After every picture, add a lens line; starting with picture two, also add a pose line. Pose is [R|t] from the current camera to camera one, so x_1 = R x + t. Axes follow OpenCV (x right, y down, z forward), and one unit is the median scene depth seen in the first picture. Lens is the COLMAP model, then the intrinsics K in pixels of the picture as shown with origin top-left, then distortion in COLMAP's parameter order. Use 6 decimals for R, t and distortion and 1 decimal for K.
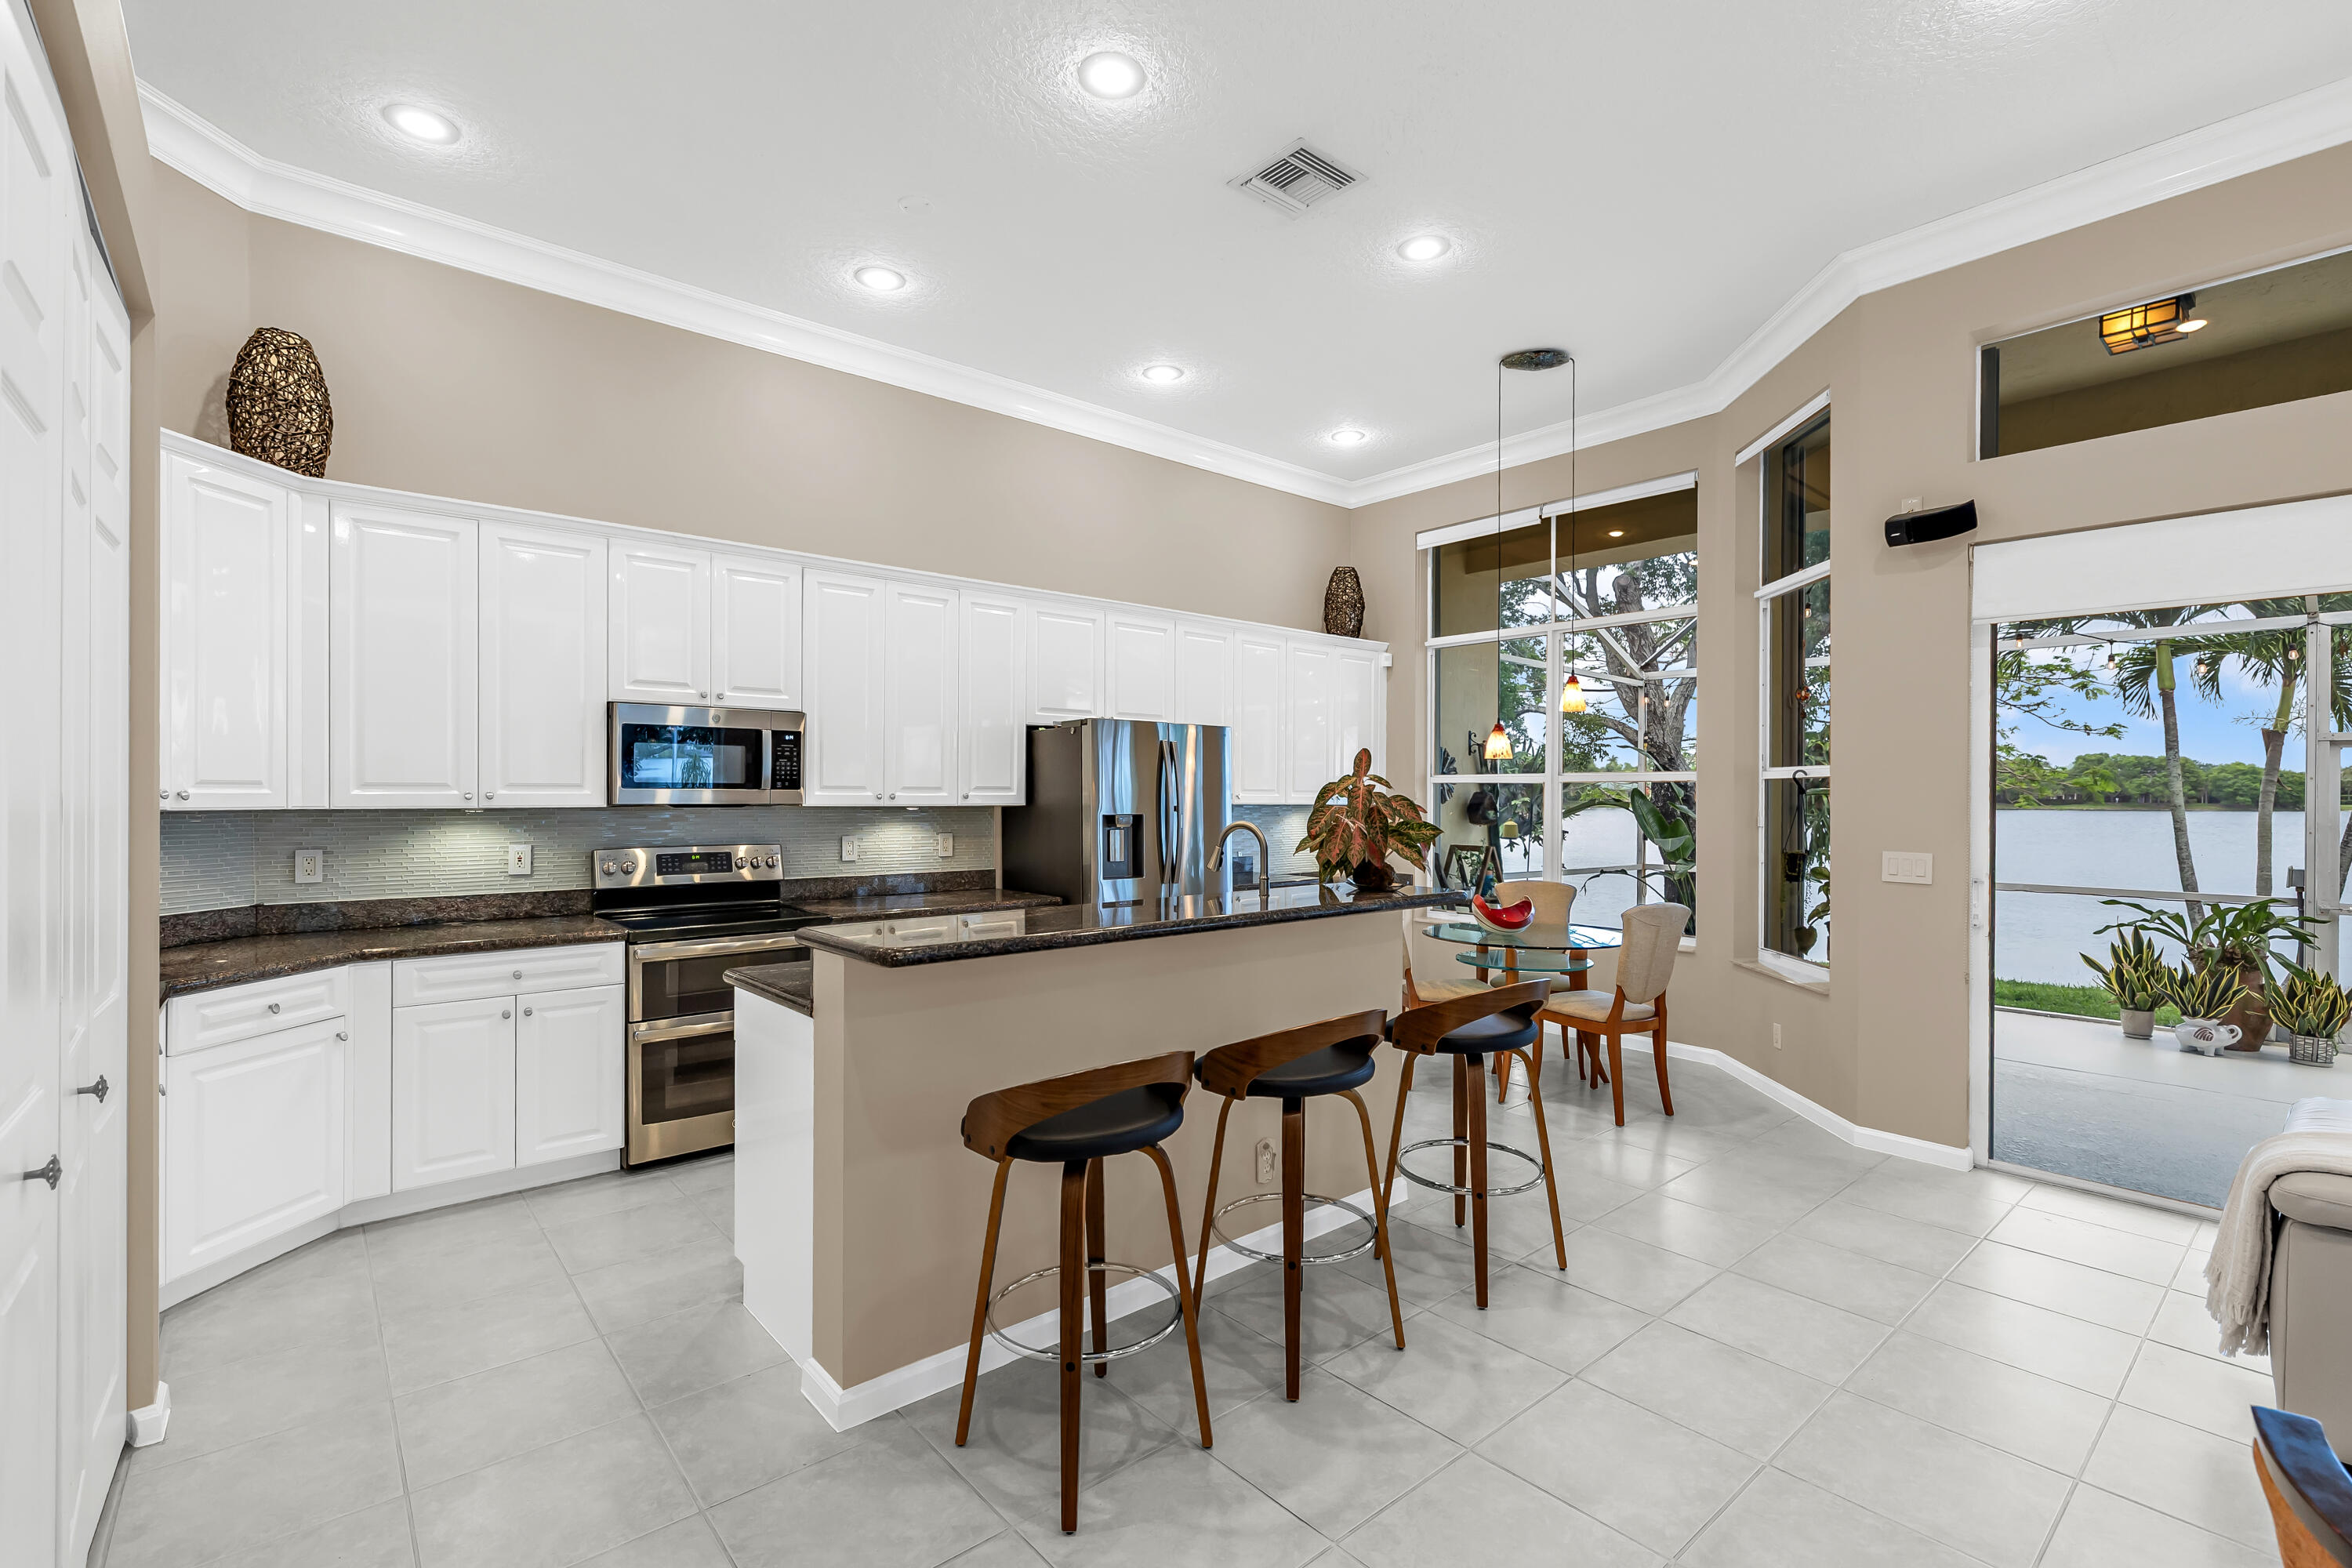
lens RADIAL K [[1053.1, 0, 1183.3], [0, 1053.1, 791.3], [0, 0, 1]] dist [0.009493, 0.000039]
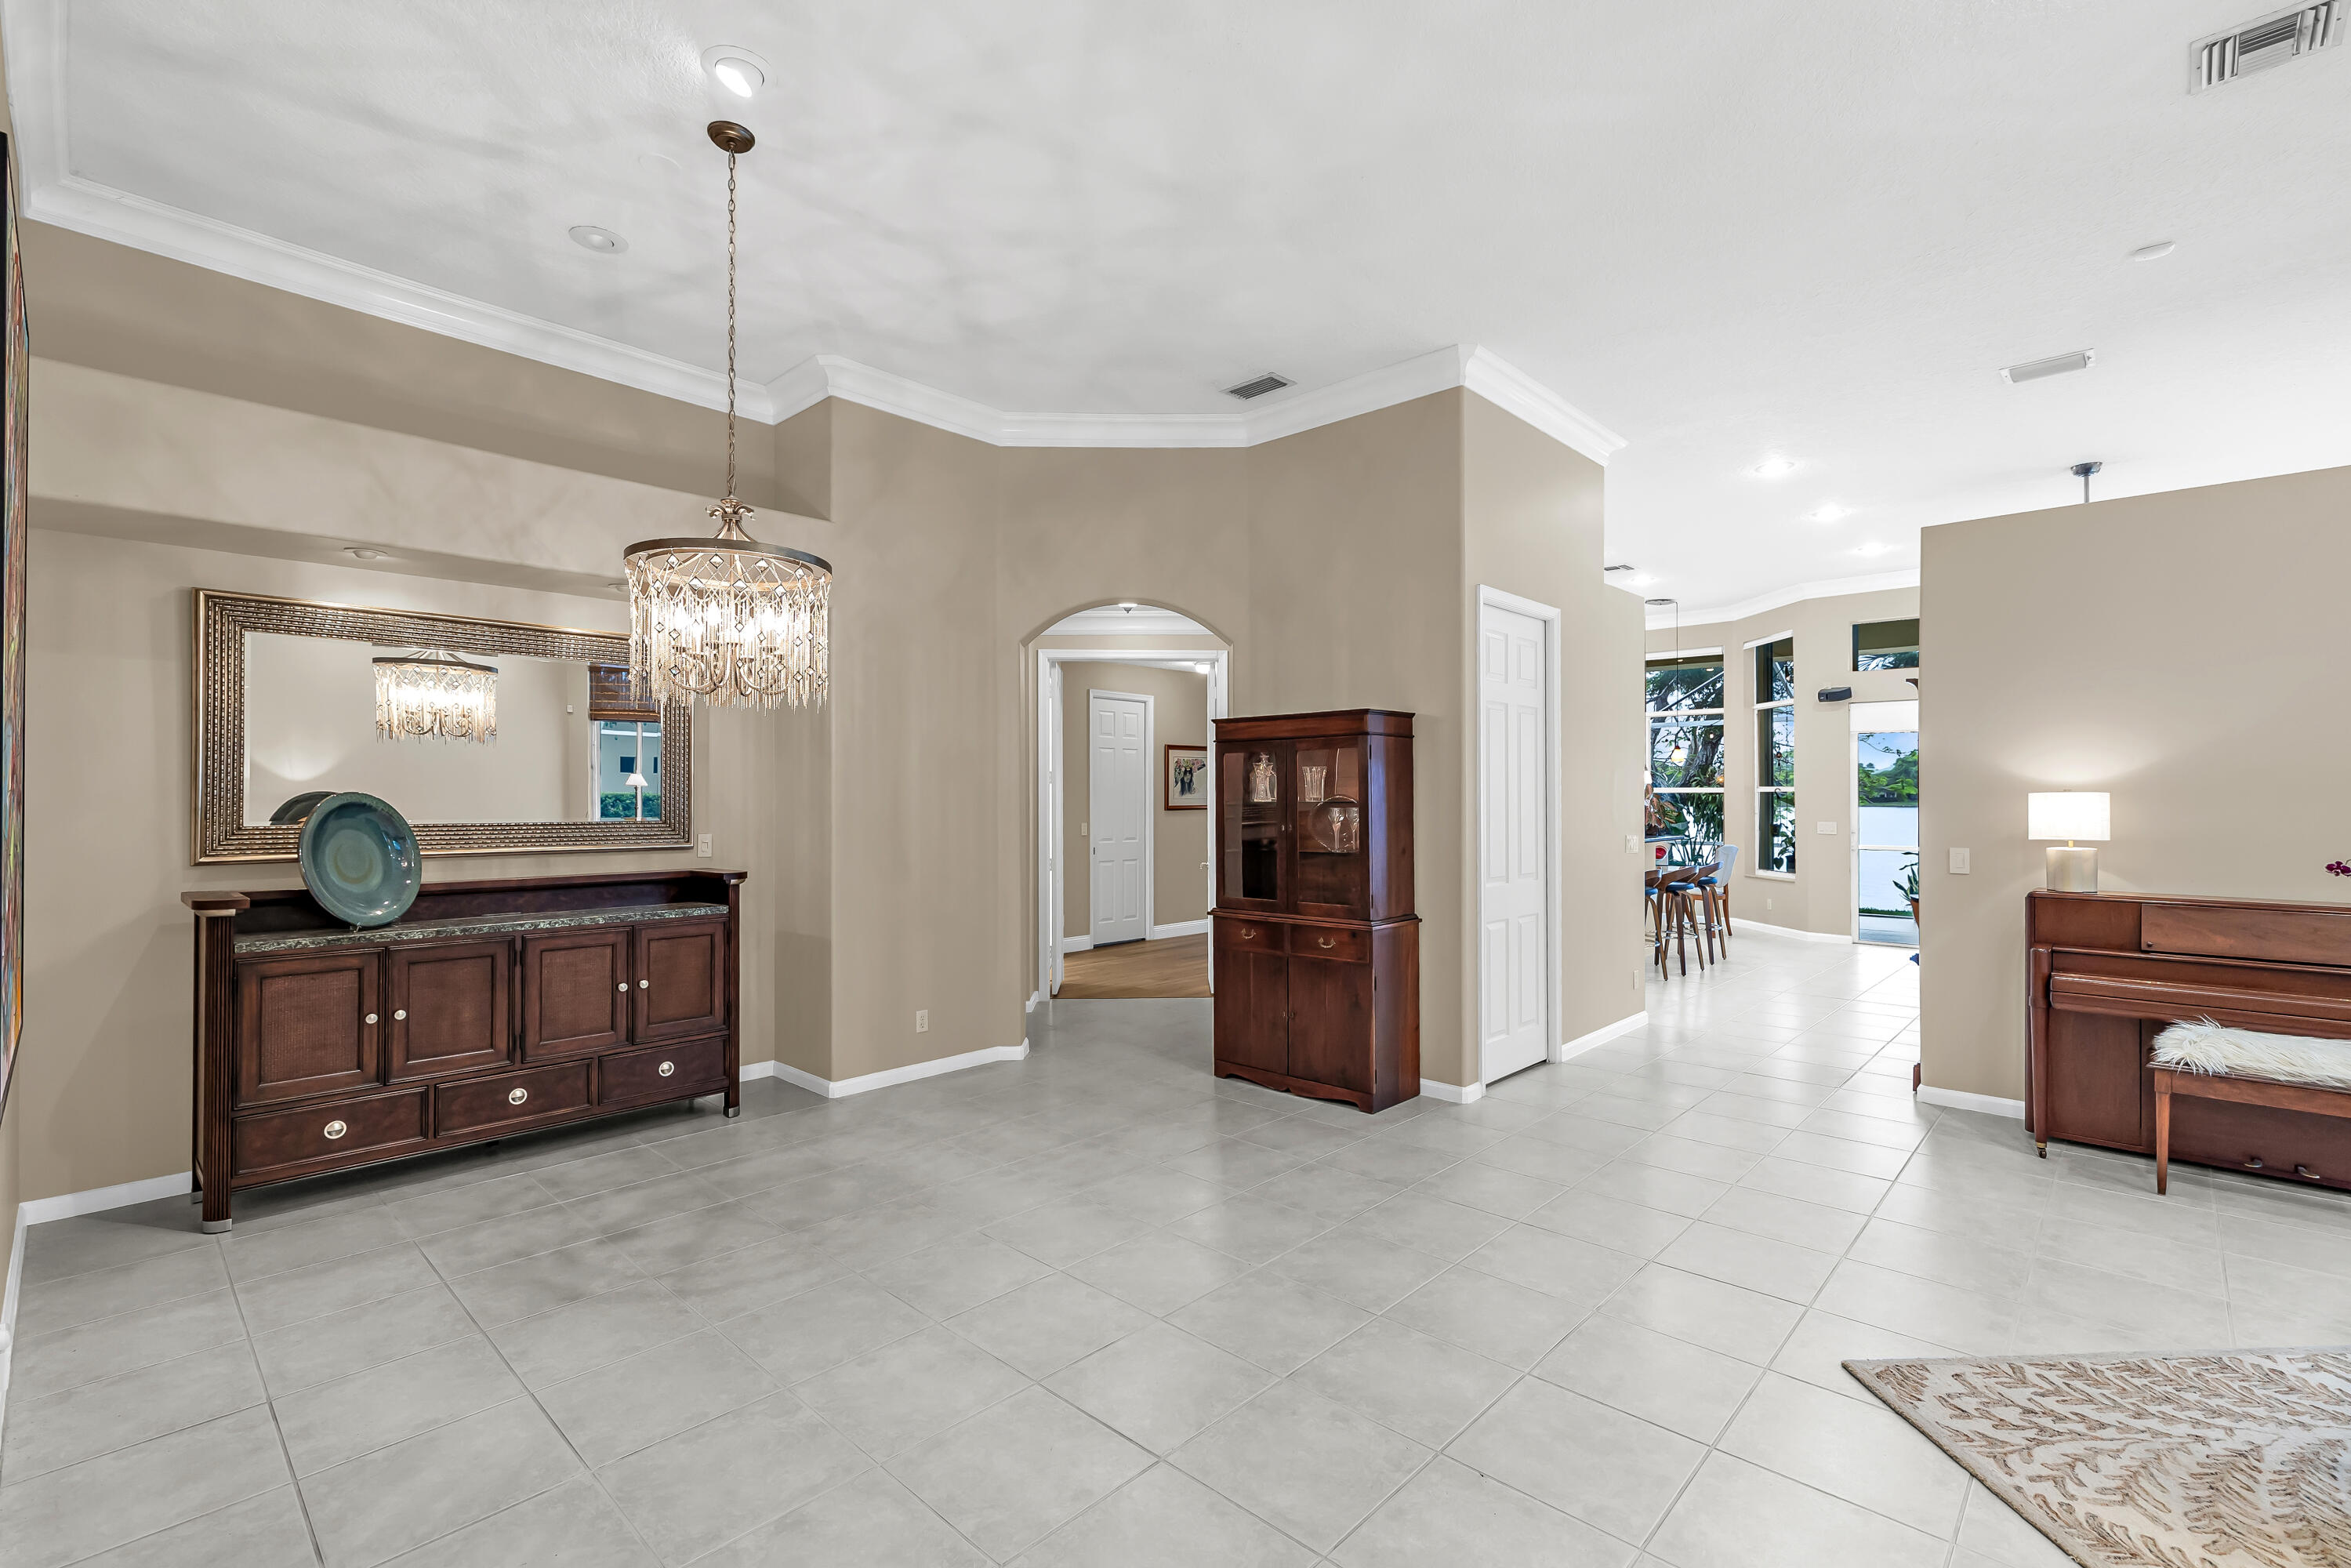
lens RADIAL K [[1022.3, 0, 1176.4], [0, 1022.3, 774.1], [0, 0, 1]] dist [0.002025, 0.000152]
pose [[0.996449, 0.007249, 0.083891, -0.836321], [-0.004838, 0.999570, -0.028909, 0.017734], [-0.084065, 0.028401, 0.996055, -1.022729]]
